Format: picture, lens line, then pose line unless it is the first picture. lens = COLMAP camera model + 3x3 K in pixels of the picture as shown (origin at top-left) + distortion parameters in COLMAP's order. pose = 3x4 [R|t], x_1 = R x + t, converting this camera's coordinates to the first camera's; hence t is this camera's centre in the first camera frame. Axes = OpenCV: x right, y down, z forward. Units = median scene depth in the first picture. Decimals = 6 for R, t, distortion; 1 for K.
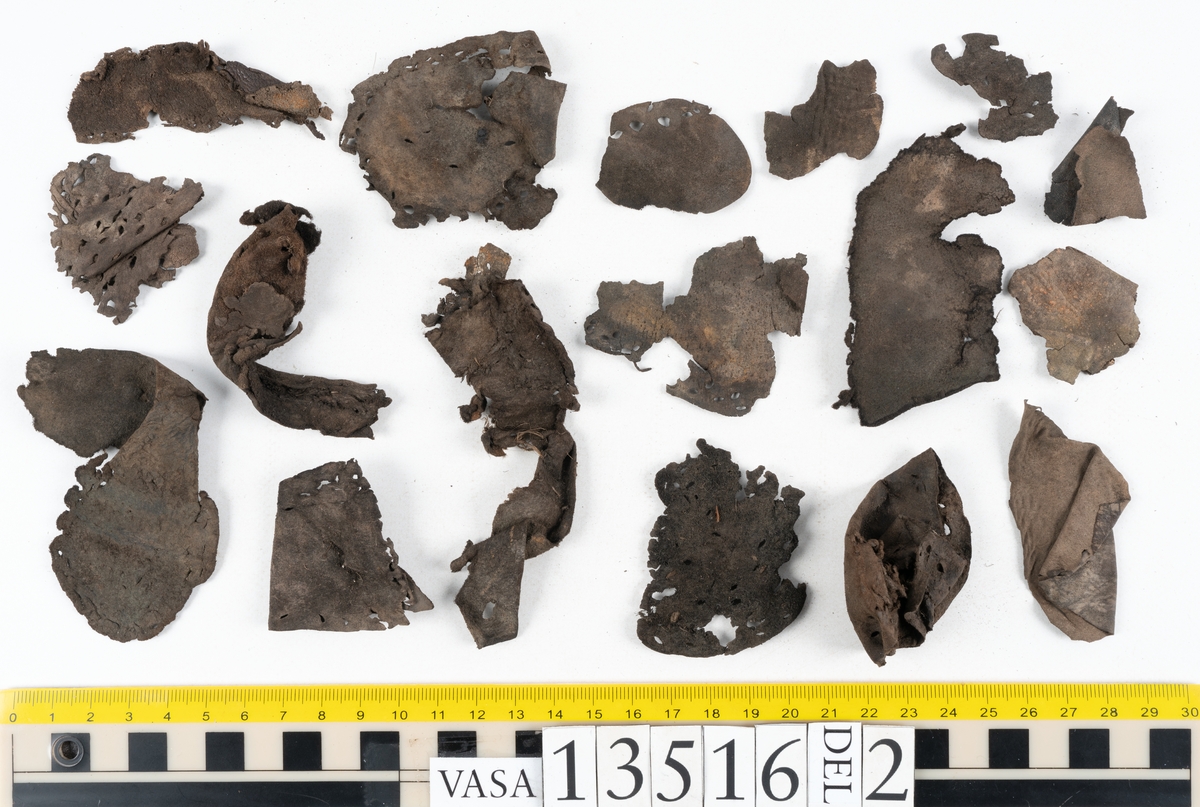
lens RADIAL K [[1215.5, 0, 599.5], [0, 1215.5, 415.6], [0, 0, 1]] dist [0.006562, 0.000000]
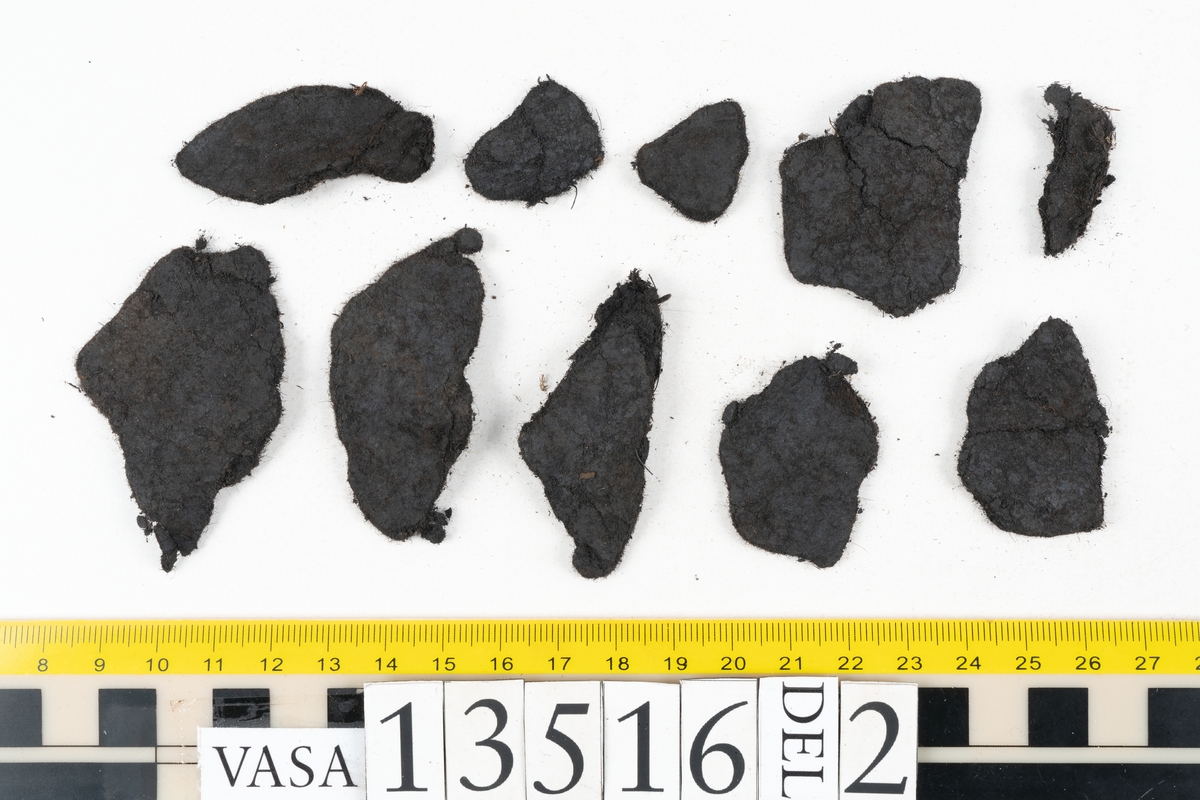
lens RADIAL K [[1215.5, 0, 611.3], [0, 1215.5, 392.8], [0, 0, 1]] dist [0.006562, 0.000000]
pose [[0.999994, 0.003319, -0.001275, 0.089776], [-0.003322, 0.999991, -0.002494, 0.096999], [0.001267, 0.002498, 0.999996, 0.326744]]
